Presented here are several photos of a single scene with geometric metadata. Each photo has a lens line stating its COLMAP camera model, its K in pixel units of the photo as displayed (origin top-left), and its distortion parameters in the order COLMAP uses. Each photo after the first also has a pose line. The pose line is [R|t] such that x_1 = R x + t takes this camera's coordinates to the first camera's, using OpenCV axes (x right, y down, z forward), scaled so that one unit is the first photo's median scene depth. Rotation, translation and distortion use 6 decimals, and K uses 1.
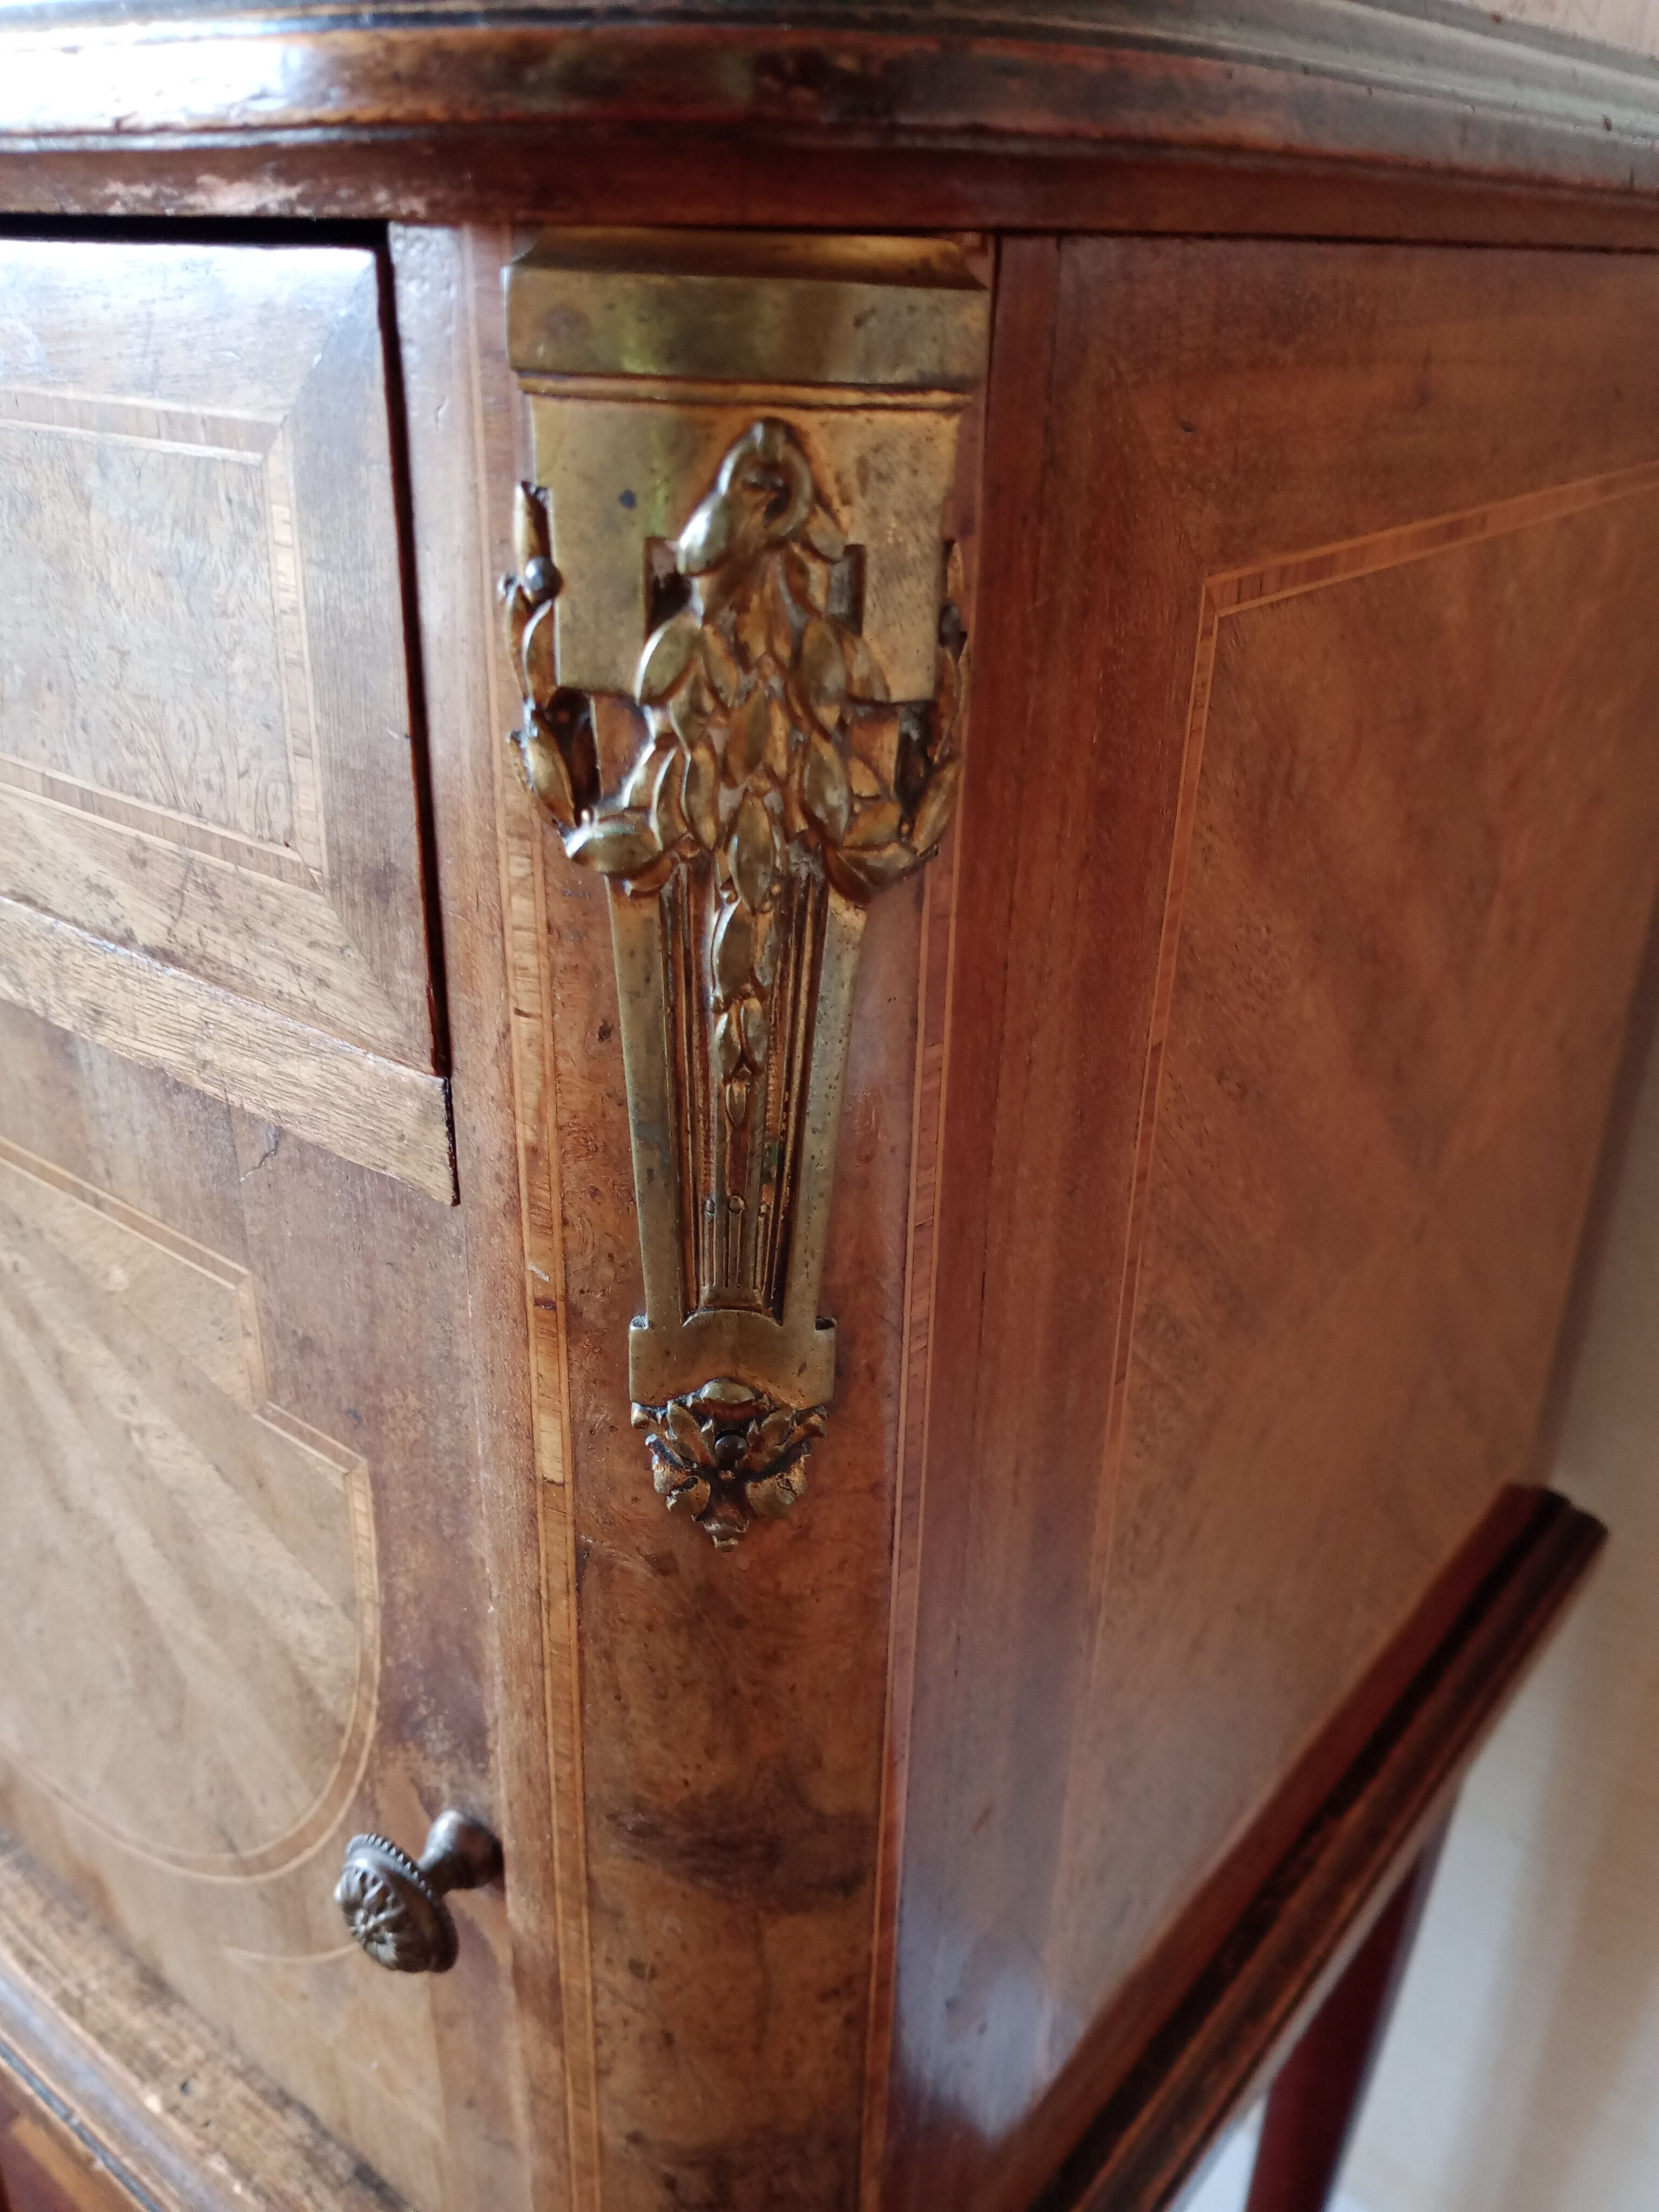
lens RADIAL K [[1801.1, 0, 818.8], [0, 1801.1, 1099.5], [0, 0, 1]] dist [0.092445, -0.180617]
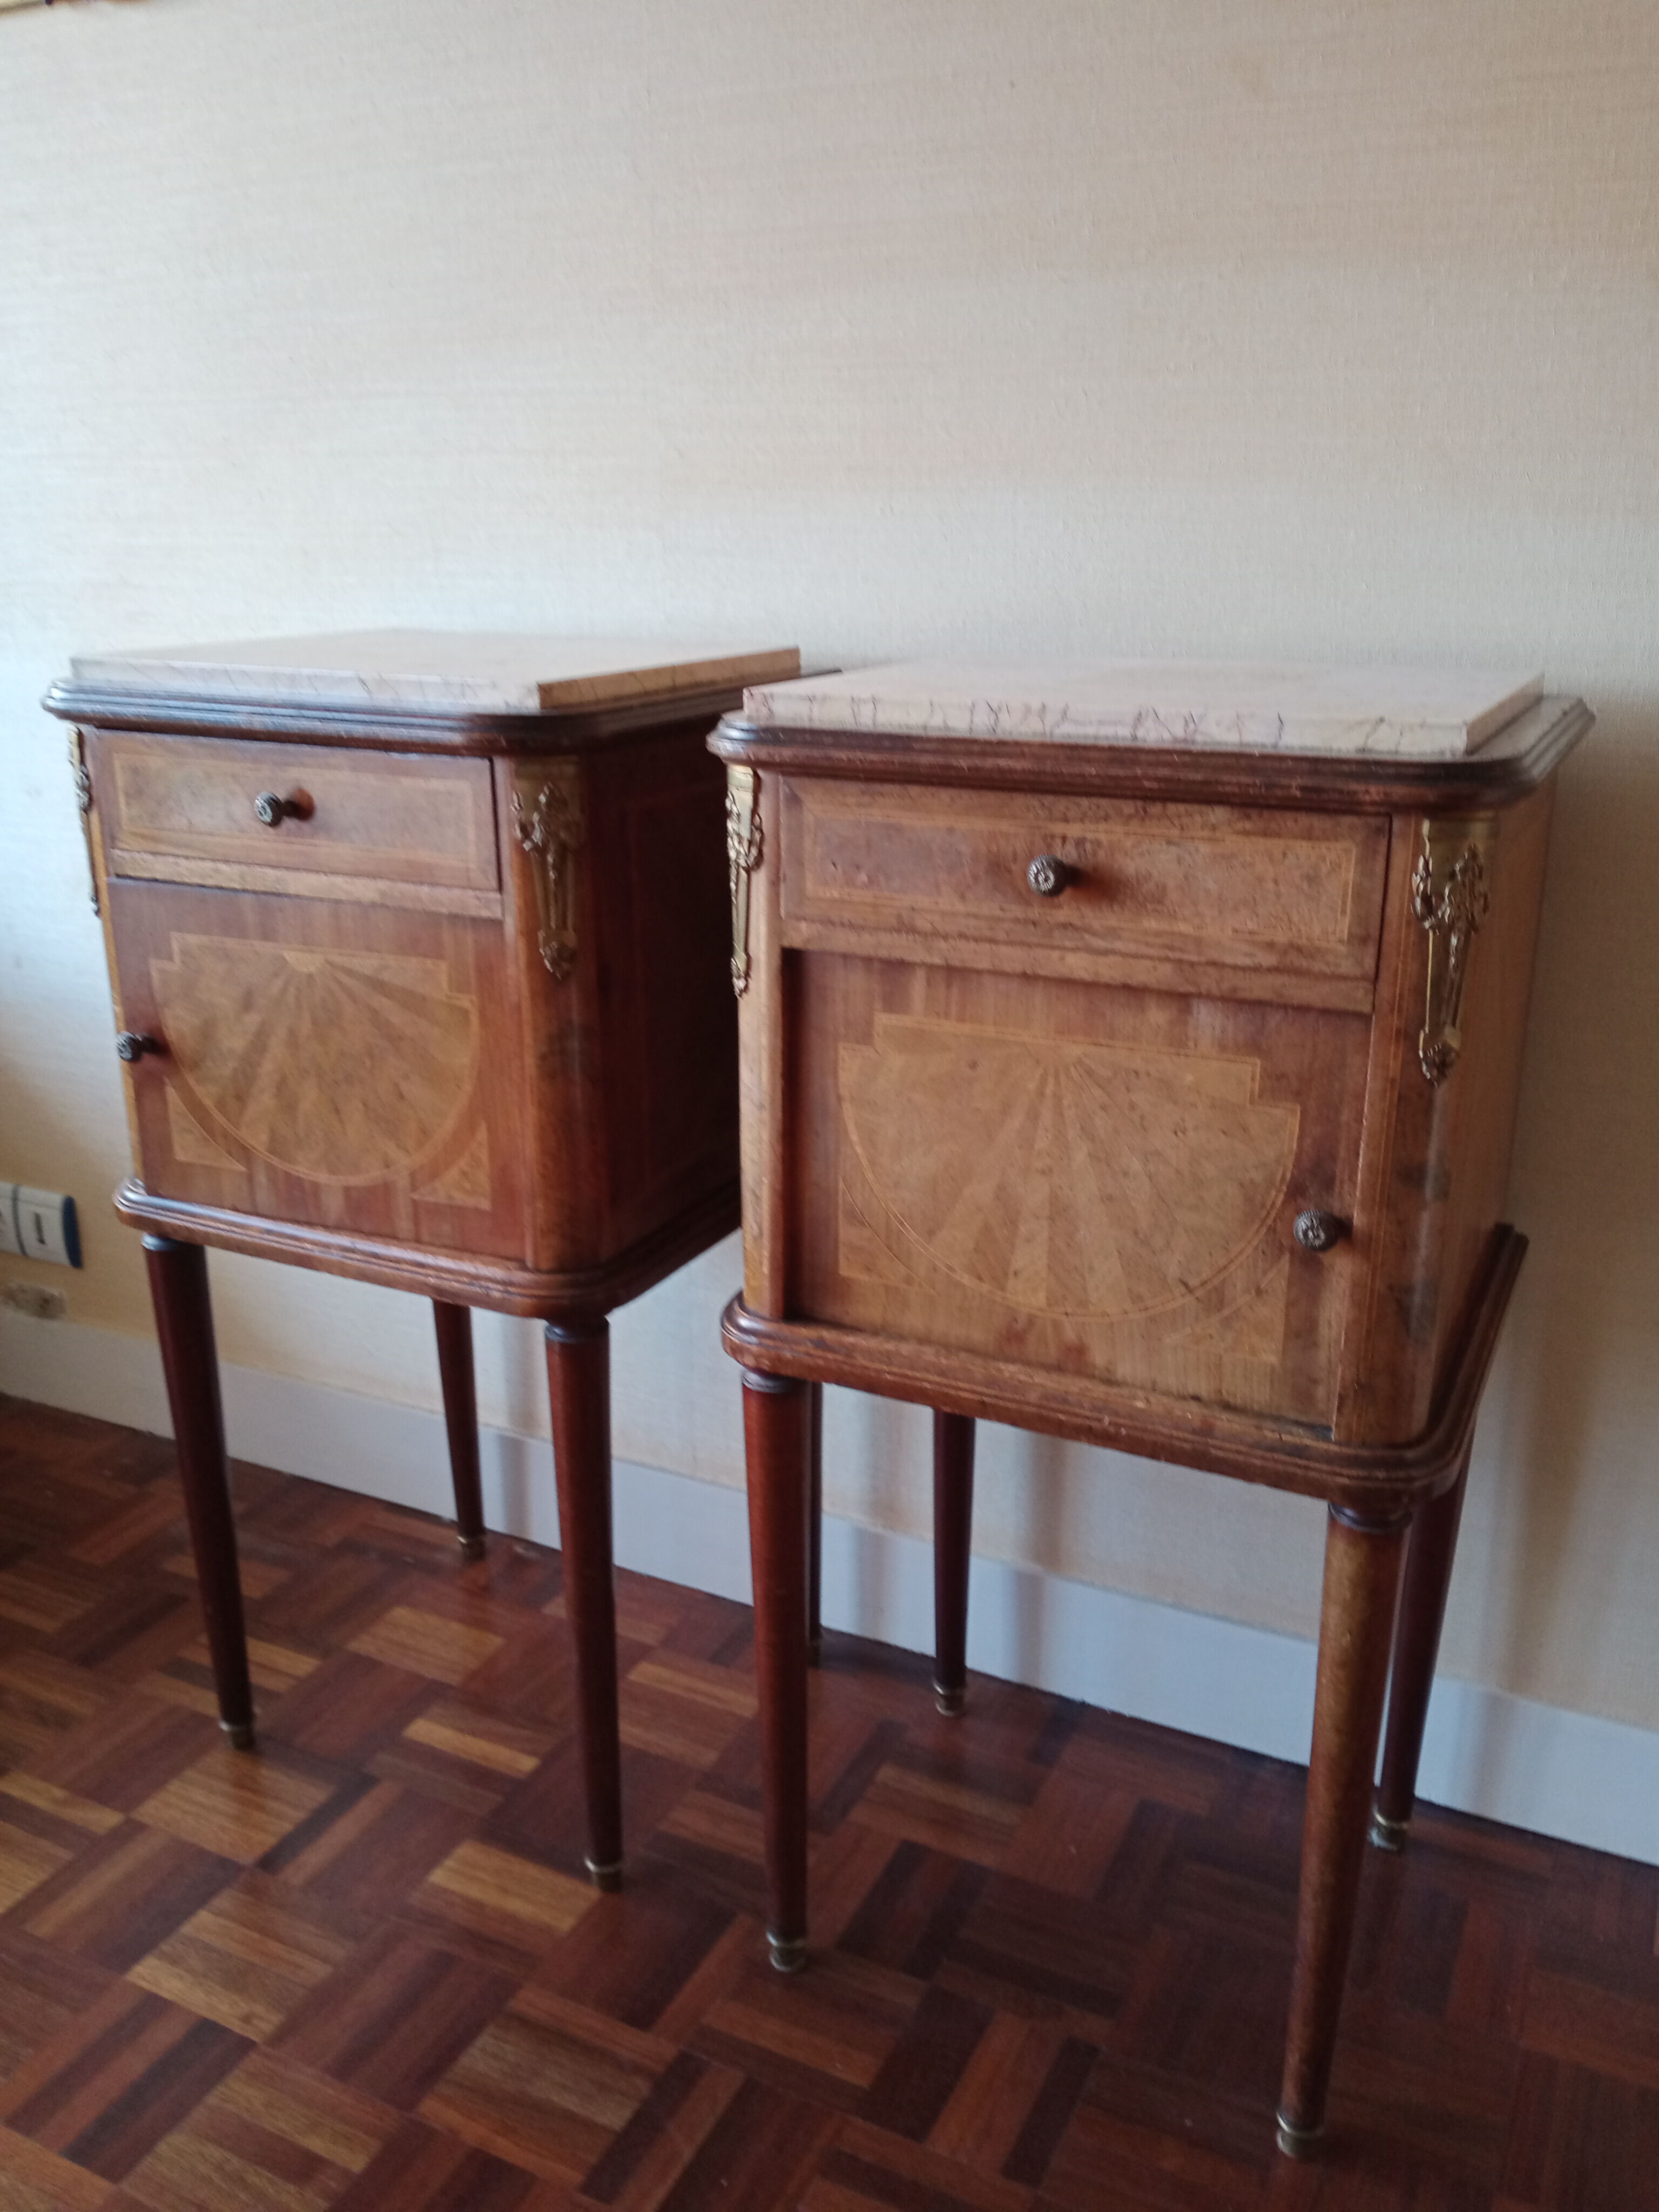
lens RADIAL K [[1811.0, 0, 829.5], [0, 1811.0, 1106.0], [0, 0, 1]] dist [0.068972, -0.117181]
pose [[0.976585, -0.084427, 0.197872, -2.212207], [0.110323, 0.986165, -0.123723, 0.635269], [-0.184688, 0.142656, 0.972388, -2.818279]]
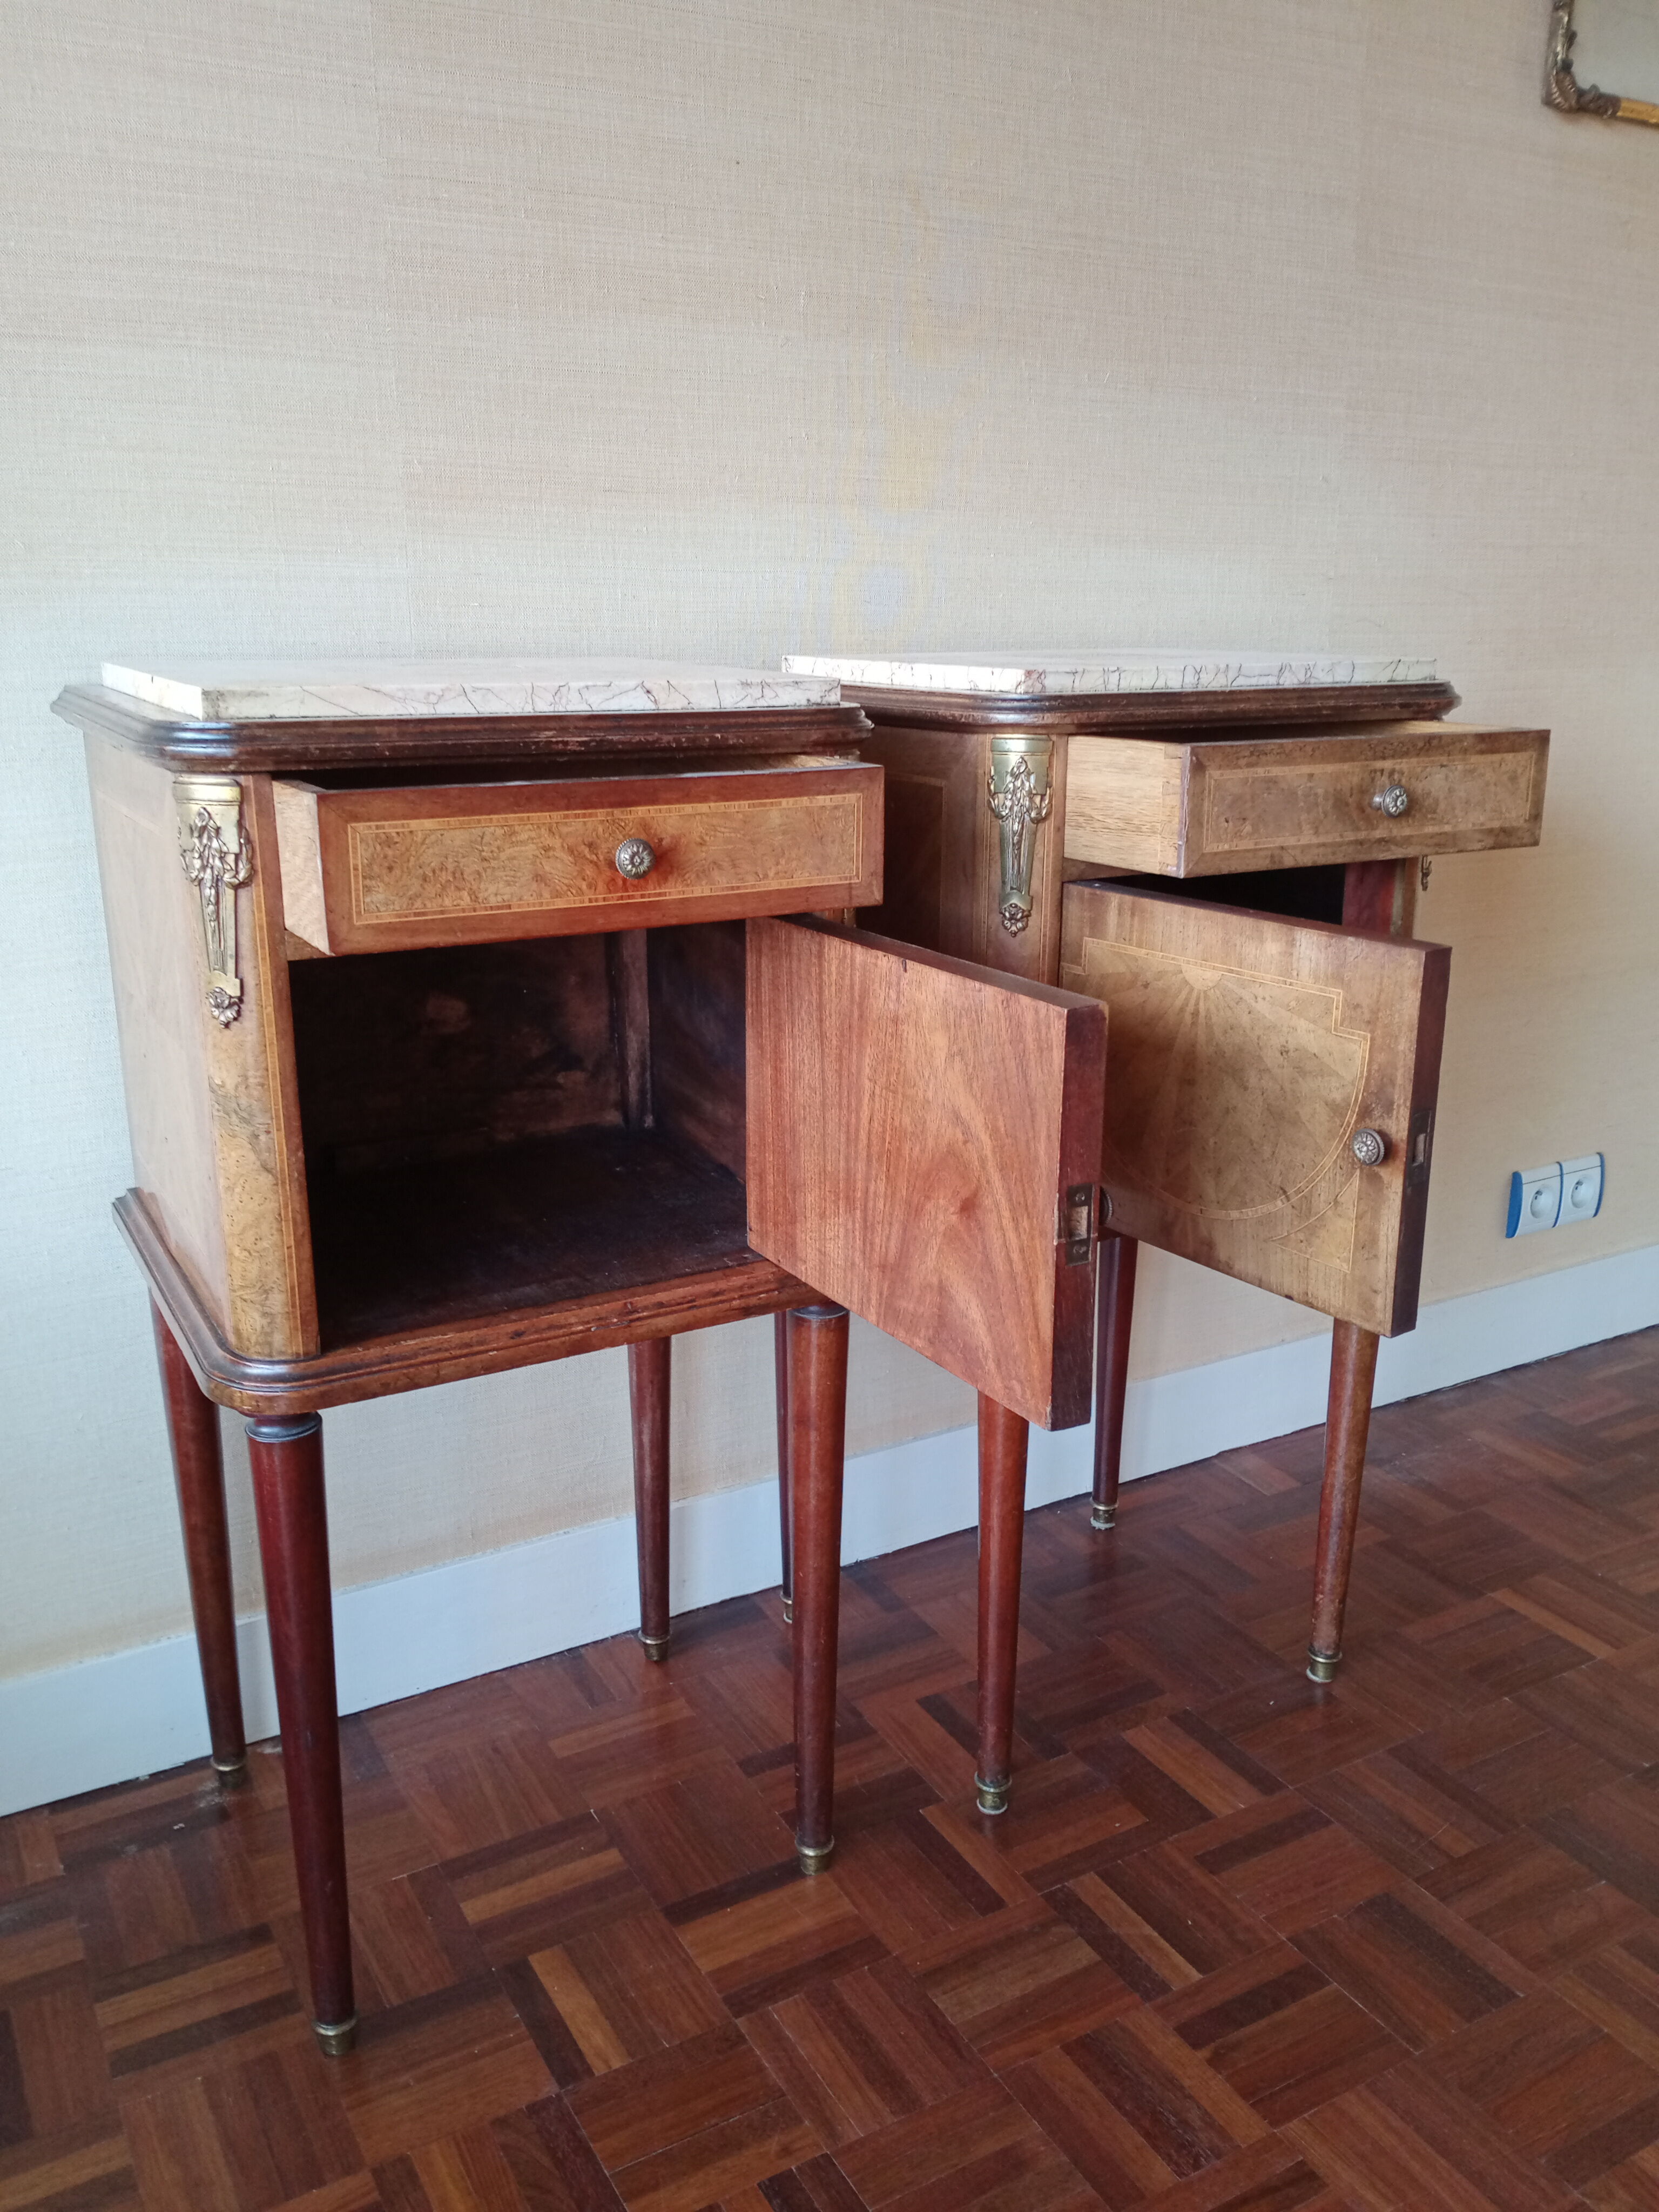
lens RADIAL K [[1801.1, 0, 818.8], [0, 1801.1, 1099.5], [0, 0, 1]] dist [0.092445, -0.180617]
pose [[0.367337, -0.268054, 0.890624, -6.870066], [0.411261, 0.905684, 0.102963, -0.661280], [-0.834223, 0.328456, 0.442931, 0.125492]]
